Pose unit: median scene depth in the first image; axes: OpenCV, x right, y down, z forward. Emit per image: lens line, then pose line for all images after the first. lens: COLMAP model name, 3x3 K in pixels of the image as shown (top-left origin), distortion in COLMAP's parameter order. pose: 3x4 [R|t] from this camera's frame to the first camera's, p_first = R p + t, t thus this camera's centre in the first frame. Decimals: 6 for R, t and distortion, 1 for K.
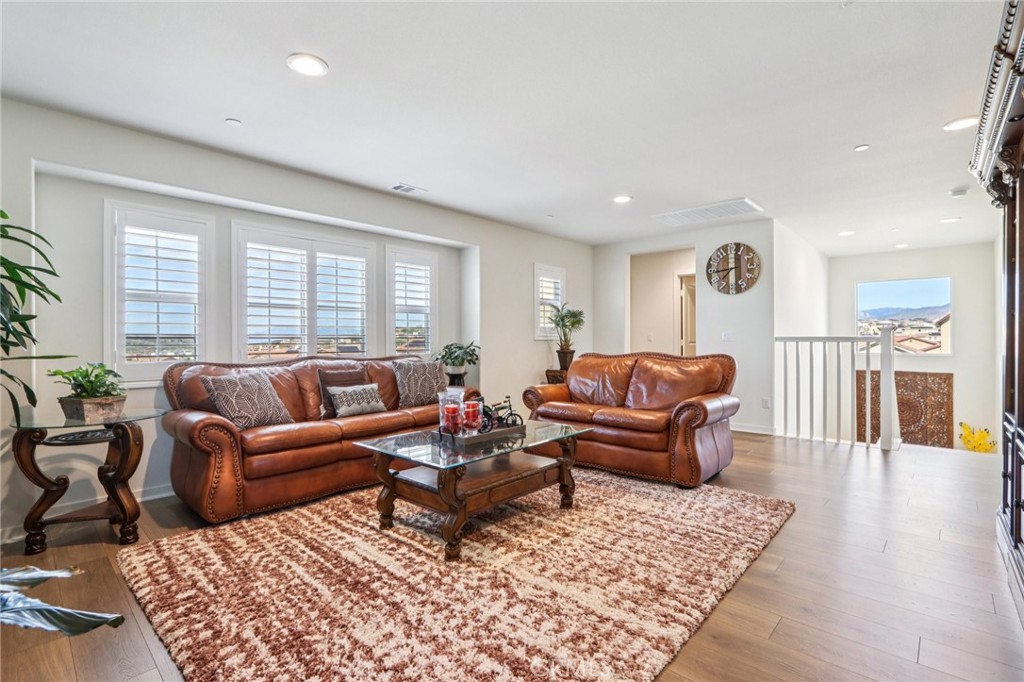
lens RADIAL K [[469.7, 0, 518.5], [0, 469.7, 338.1], [0, 0, 1]] dist [-0.012678, 0.000276]
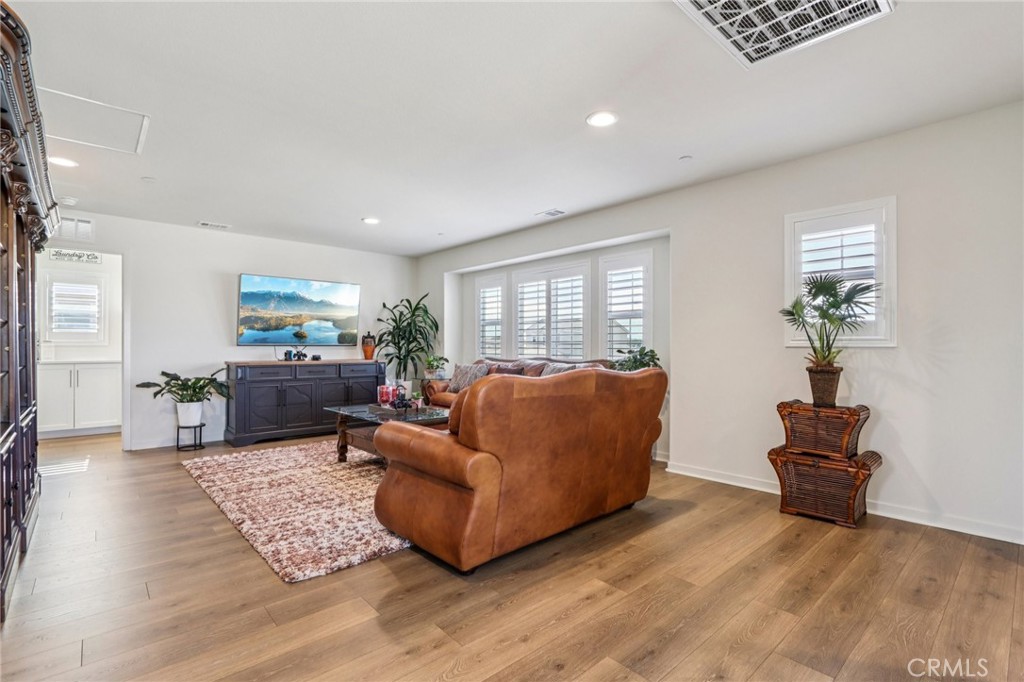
lens RADIAL K [[476.0, 0, 522.8], [0, 476.0, 353.7], [0, 0, 1]] dist [-0.017116, -0.000056]
pose [[-0.084480, 0.021680, -0.996189, 1.144358], [0.003128, 0.999764, 0.021492, -0.003846], [0.996420, -0.001300, -0.084528, 1.272930]]
